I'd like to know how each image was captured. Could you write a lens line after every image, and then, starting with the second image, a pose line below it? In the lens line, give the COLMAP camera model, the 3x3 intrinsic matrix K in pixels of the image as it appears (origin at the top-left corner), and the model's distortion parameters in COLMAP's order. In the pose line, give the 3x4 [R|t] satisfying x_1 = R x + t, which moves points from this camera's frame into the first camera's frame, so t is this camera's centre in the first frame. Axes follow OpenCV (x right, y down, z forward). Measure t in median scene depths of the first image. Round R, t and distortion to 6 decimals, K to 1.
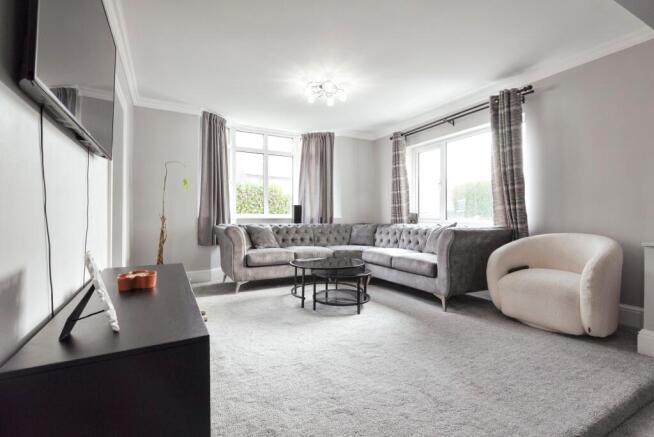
lens RADIAL K [[300.4, 0, 328.7], [0, 300.4, 214.9], [0, 0, 1]] dist [0.001599, -0.000002]
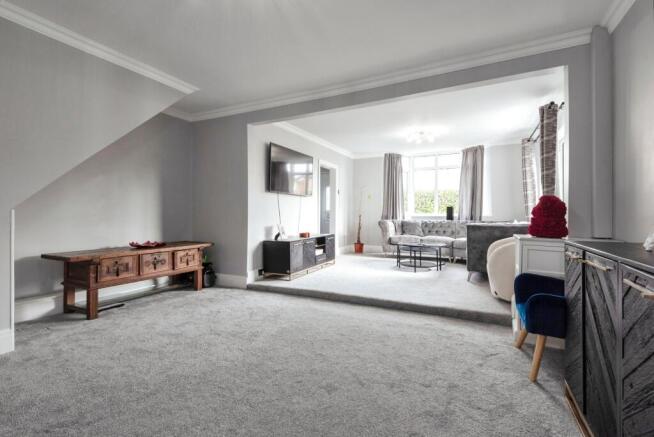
lens RADIAL K [[300.4, 0, 325.6], [0, 300.4, 215.8], [0, 0, 1]] dist [0.001599, -0.000002]
pose [[0.561065, 0.002746, -0.827767, 0.702290], [0.006111, 0.999954, 0.007459, -0.004607], [0.827749, -0.009243, 0.561022, -0.210273]]
